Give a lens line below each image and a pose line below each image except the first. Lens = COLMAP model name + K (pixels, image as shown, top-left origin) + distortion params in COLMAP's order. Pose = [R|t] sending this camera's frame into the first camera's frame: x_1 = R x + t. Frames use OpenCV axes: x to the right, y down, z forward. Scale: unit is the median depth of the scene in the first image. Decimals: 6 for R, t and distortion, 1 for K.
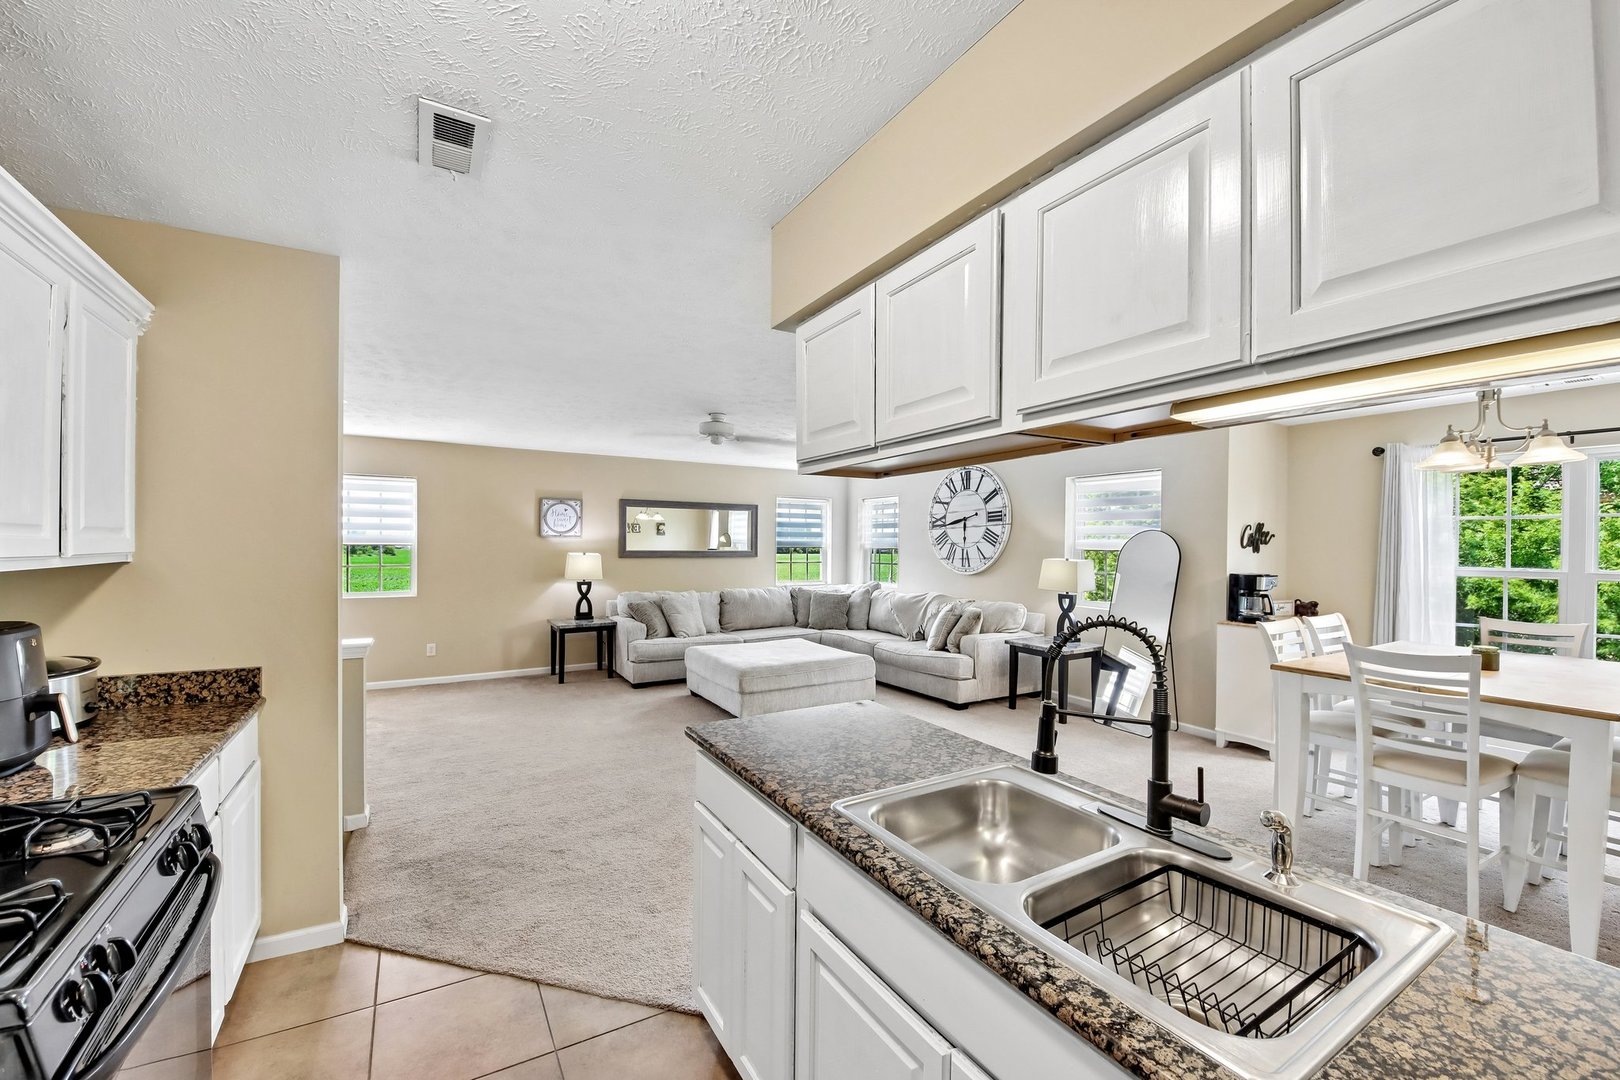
lens RADIAL K [[622.7, 0, 810.7], [0, 622.7, 545.7], [0, 0, 1]] dist [0.001741, -0.004010]
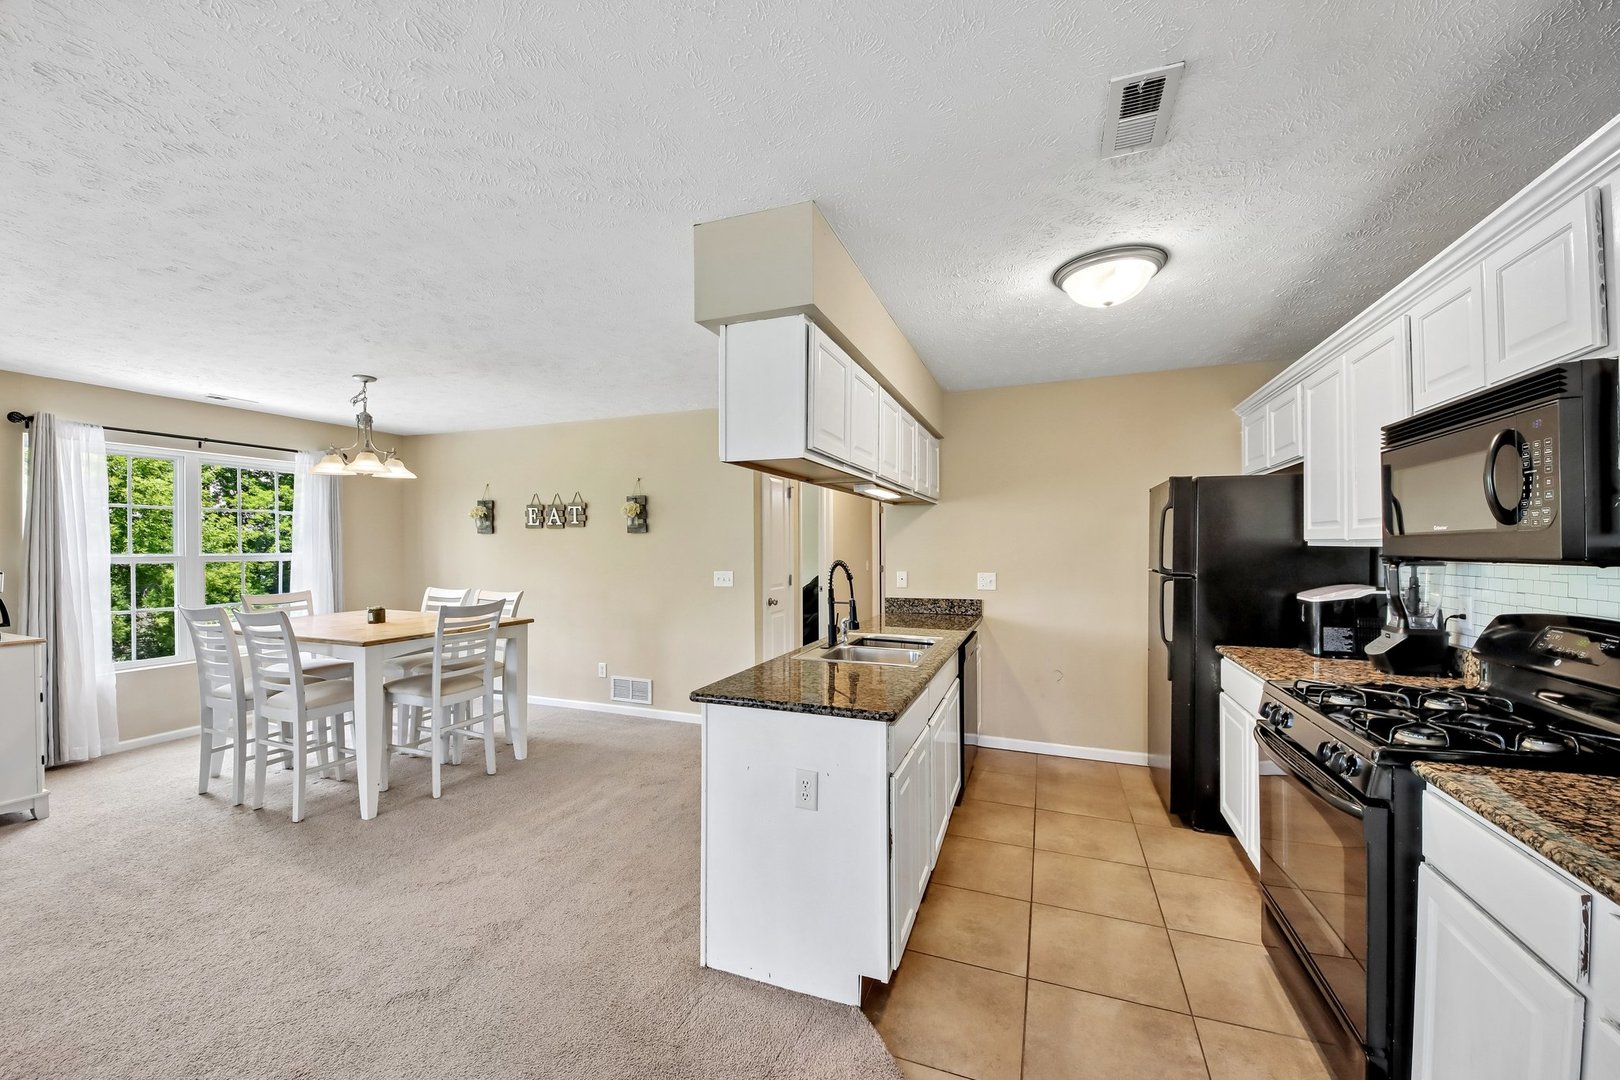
lens RADIAL K [[622.7, 0, 824.6], [0, 622.7, 544.4], [0, 0, 1]] dist [0.001741, -0.004010]
pose [[-0.625887, -0.008715, 0.779865, -0.358521], [-0.002196, 0.999953, 0.009413, 0.009353], [-0.779910, 0.004179, -0.625877, 0.685361]]
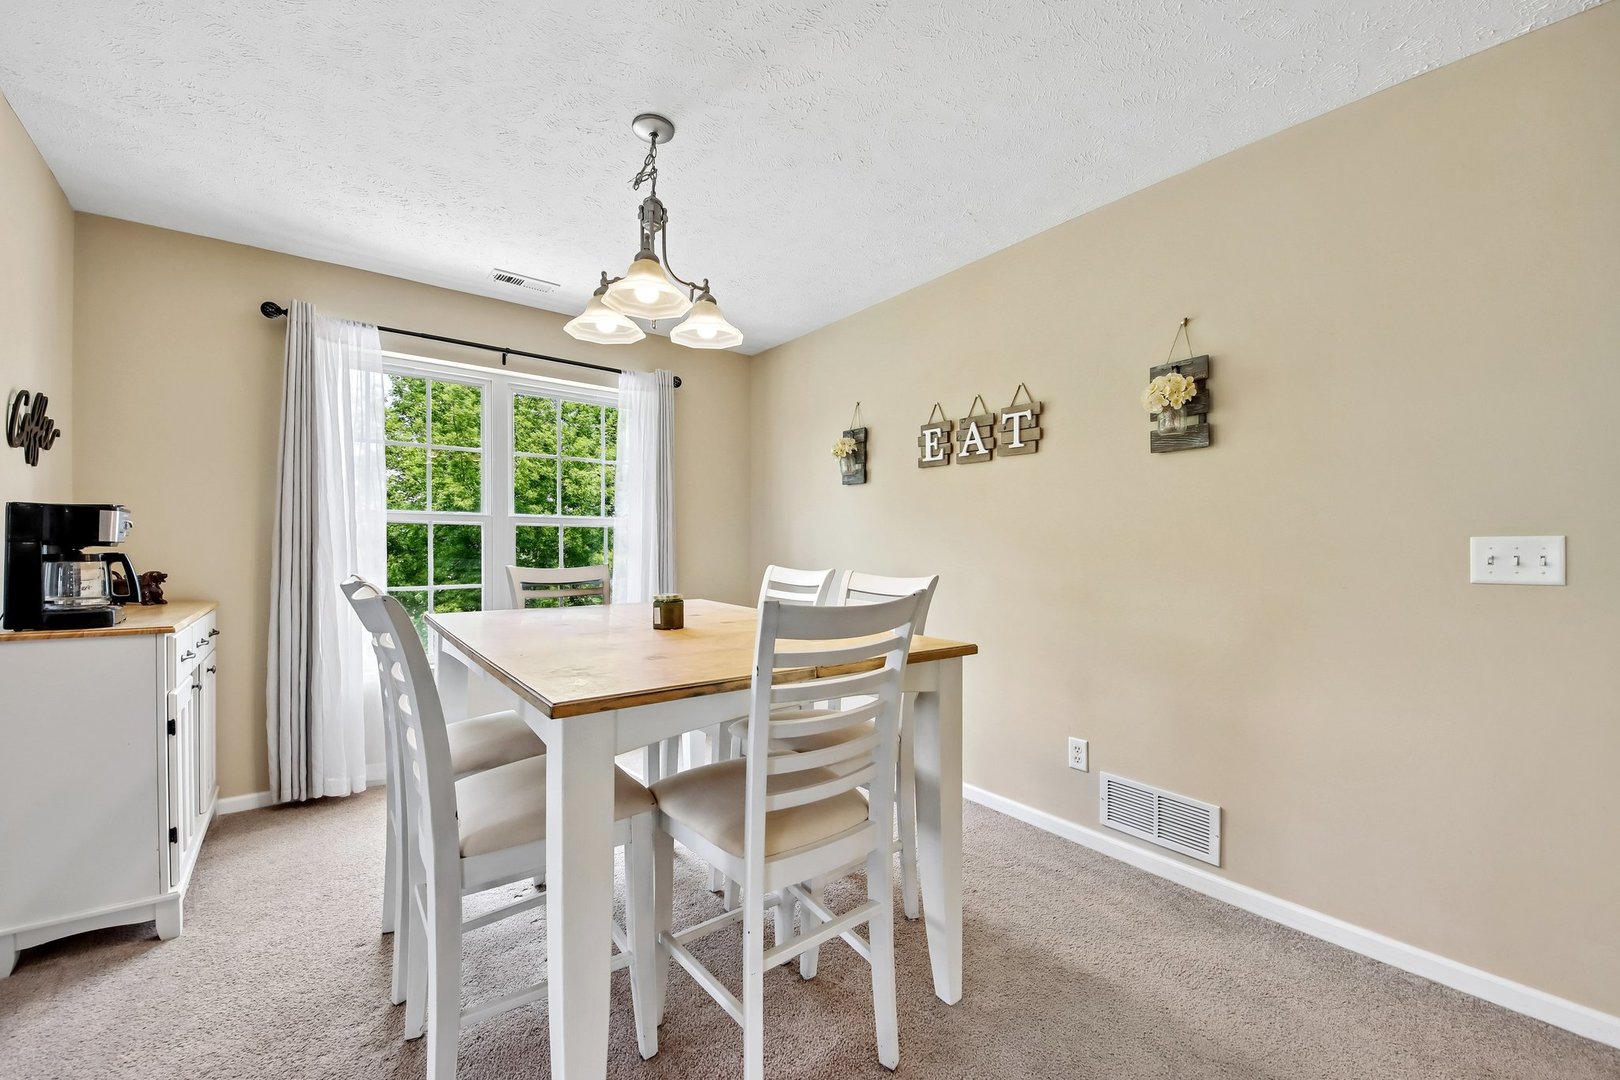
lens RADIAL K [[649.7, 0, 805.7], [0, 649.7, 550.2], [0, 0, 1]] dist [-0.011710, -0.000410]
pose [[-0.128732, -0.018472, 0.991507, 0.243739], [-0.004969, 0.999826, 0.017982, 0.065879], [-0.991667, -0.002612, -0.128802, 0.596429]]
